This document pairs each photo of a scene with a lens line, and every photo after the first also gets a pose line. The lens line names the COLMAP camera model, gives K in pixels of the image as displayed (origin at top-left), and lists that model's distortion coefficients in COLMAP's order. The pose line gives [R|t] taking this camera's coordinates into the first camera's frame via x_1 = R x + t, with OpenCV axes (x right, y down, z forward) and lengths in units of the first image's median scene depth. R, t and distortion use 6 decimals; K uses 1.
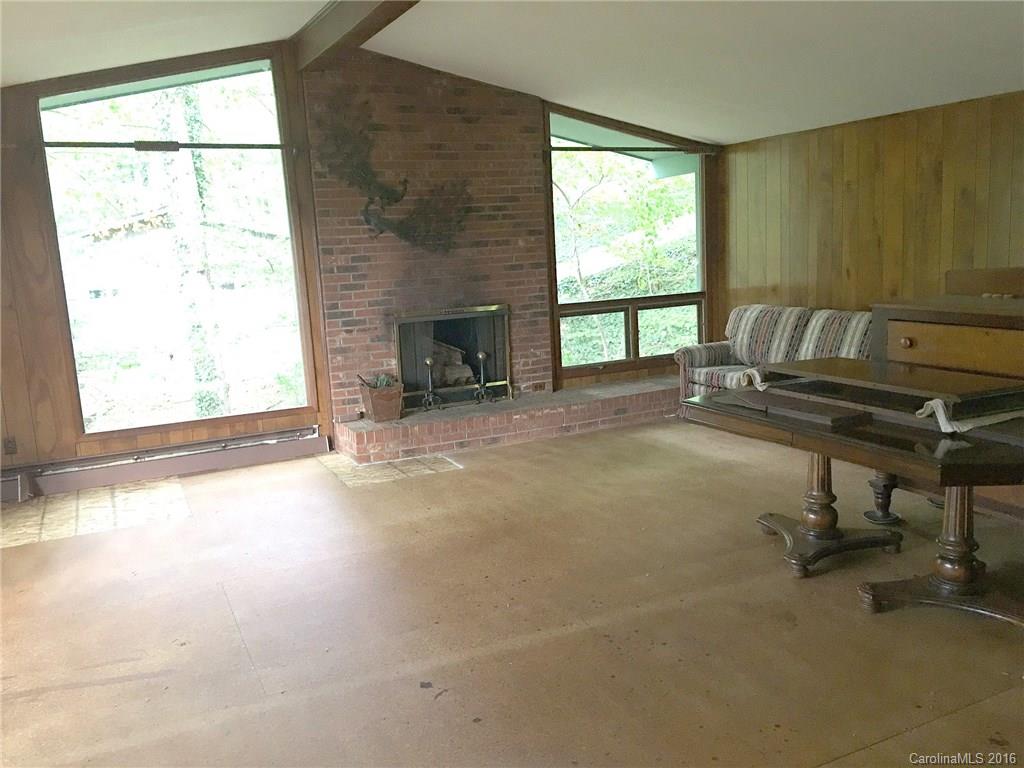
lens RADIAL K [[858.2, 0, 519.4], [0, 858.2, 379.2], [0, 0, 1]] dist [0.090844, -0.134308]
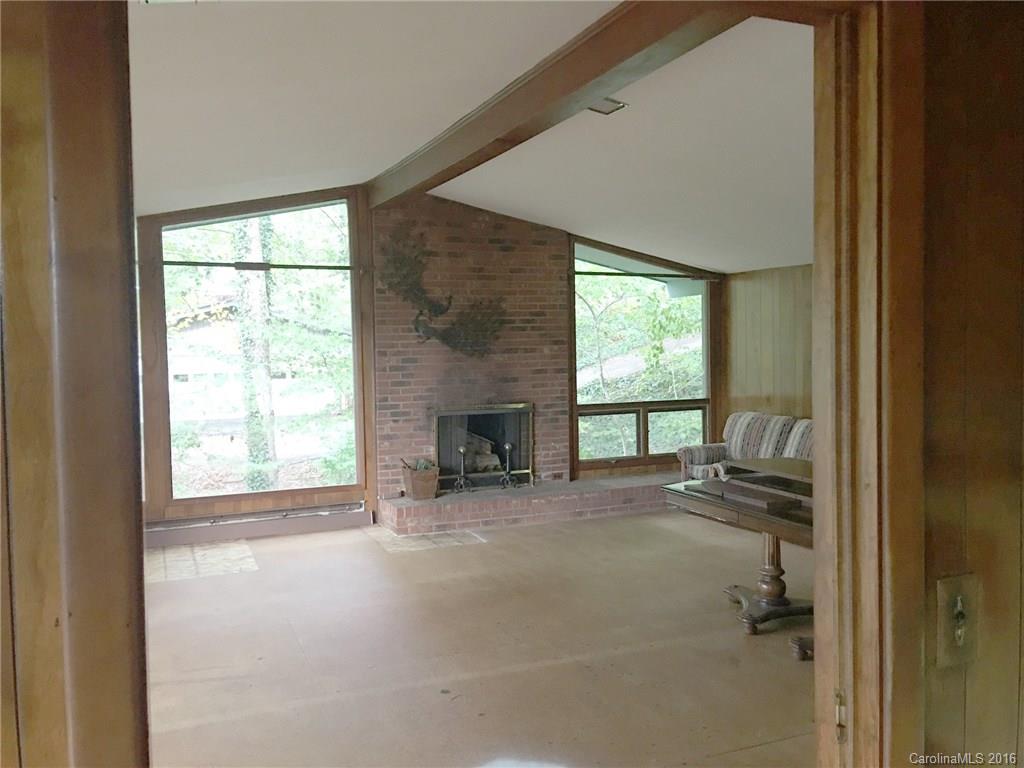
lens RADIAL K [[858.2, 0, 517.4], [0, 858.2, 373.9], [0, 0, 1]] dist [0.090844, -0.134308]
pose [[0.998191, 0.036144, -0.048055, 0.021771], [-0.041546, 0.992305, -0.116637, 0.010453], [0.043470, 0.118423, 0.992011, -0.165199]]
